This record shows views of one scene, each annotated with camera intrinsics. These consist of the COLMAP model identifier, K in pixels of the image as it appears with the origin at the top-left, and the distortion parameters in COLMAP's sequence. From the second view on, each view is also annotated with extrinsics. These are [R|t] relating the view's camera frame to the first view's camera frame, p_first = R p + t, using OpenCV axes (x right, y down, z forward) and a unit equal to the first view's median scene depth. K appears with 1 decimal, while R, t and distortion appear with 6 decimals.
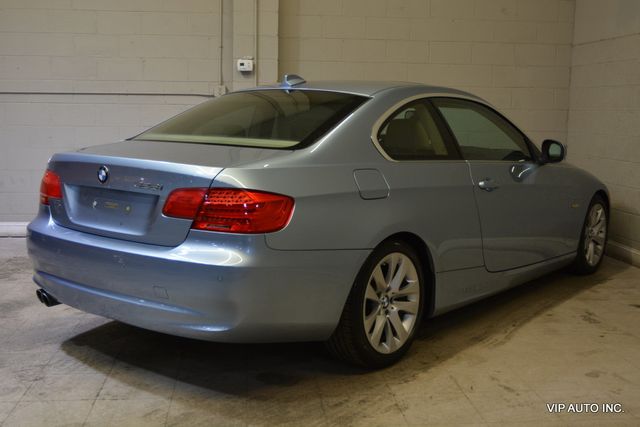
lens RADIAL K [[787.0, 0, 324.4], [0, 787.0, 221.6], [0, 0, 1]] dist [-0.003255, 0.000000]
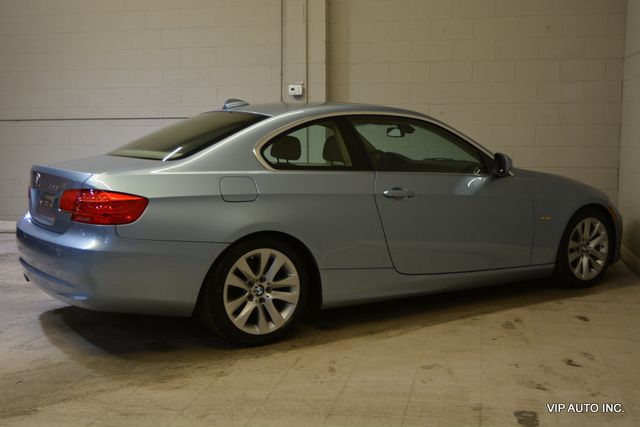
lens RADIAL K [[787.0, 0, 320.3], [0, 787.0, 213.0], [0, 0, 1]] dist [-0.003255, 0.000000]
pose [[0.943117, 0.019521, -0.331886, 0.480349], [-0.031635, 0.999014, -0.031137, 0.017921], [0.330951, 0.039865, 0.942805, -0.069274]]
